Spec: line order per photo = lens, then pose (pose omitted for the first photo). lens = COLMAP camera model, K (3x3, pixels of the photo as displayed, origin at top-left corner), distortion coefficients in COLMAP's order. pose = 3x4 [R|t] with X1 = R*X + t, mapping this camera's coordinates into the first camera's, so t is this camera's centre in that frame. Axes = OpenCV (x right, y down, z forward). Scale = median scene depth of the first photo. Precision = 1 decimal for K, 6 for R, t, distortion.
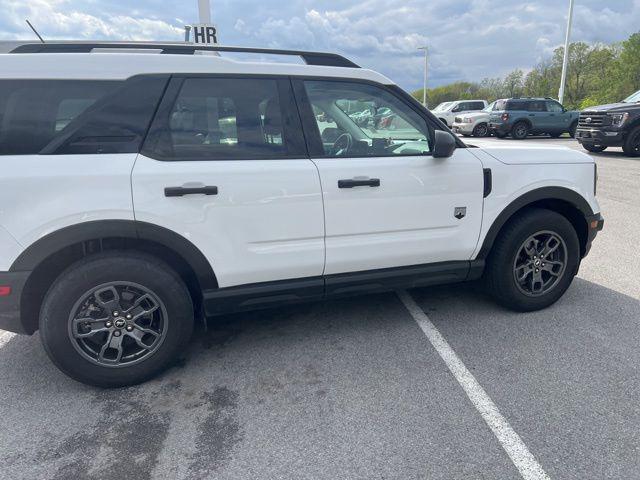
lens RADIAL K [[481.1, 0, 321.8], [0, 481.1, 243.2], [0, 0, 1]] dist [0.057395, -0.062114]
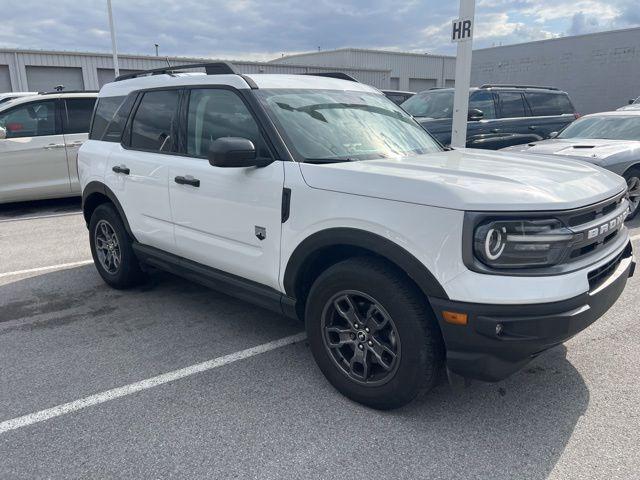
lens RADIAL K [[481.1, 0, 326.2], [0, 481.1, 243.7], [0, 0, 1]] dist [0.057395, -0.062114]
pose [[0.477949, 0.231078, -0.847448, 1.250688], [-0.218480, 0.965731, 0.140111, -0.221328], [0.850783, 0.118185, 0.512056, 0.756796]]
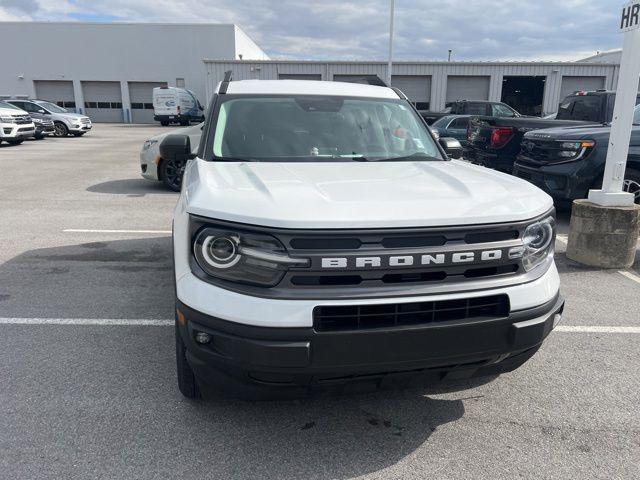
lens RADIAL K [[481.1, 0, 325.0], [0, 481.1, 233.9], [0, 0, 1]] dist [0.057395, -0.062114]
pose [[-0.099767, 0.241979, -0.965139, 1.419476], [-0.264619, 0.928595, 0.260171, -0.427021], [0.959178, 0.281350, -0.028611, 1.520589]]
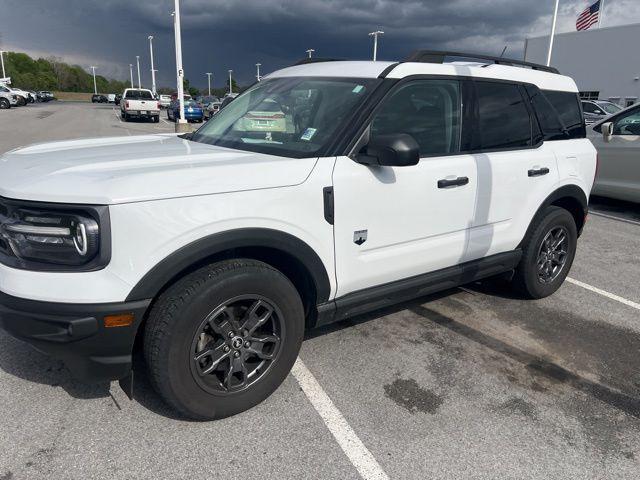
lens RADIAL K [[481.1, 0, 325.3], [0, 481.1, 239.8], [0, 0, 1]] dist [0.057395, -0.062114]
pose [[-0.948444, 0.063652, -0.310489, 0.452448], [-0.104356, 0.862289, 0.495548, -0.679333], [0.299274, 0.502401, -0.811190, 2.527488]]
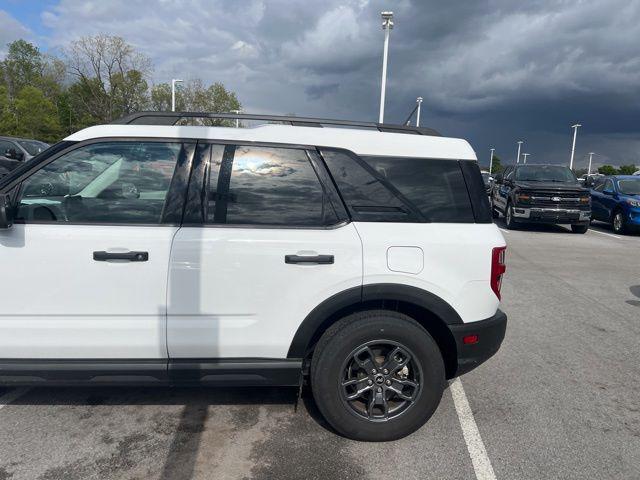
lens RADIAL K [[481.1, 0, 315.8], [0, 481.1, 240.6], [0, 0, 1]] dist [0.057395, -0.062114]
pose [[-0.972364, -0.067045, 0.223635, -0.698296], [0.024368, 0.923504, 0.382814, -0.659518], [-0.232194, 0.377685, -0.896348, 2.411582]]
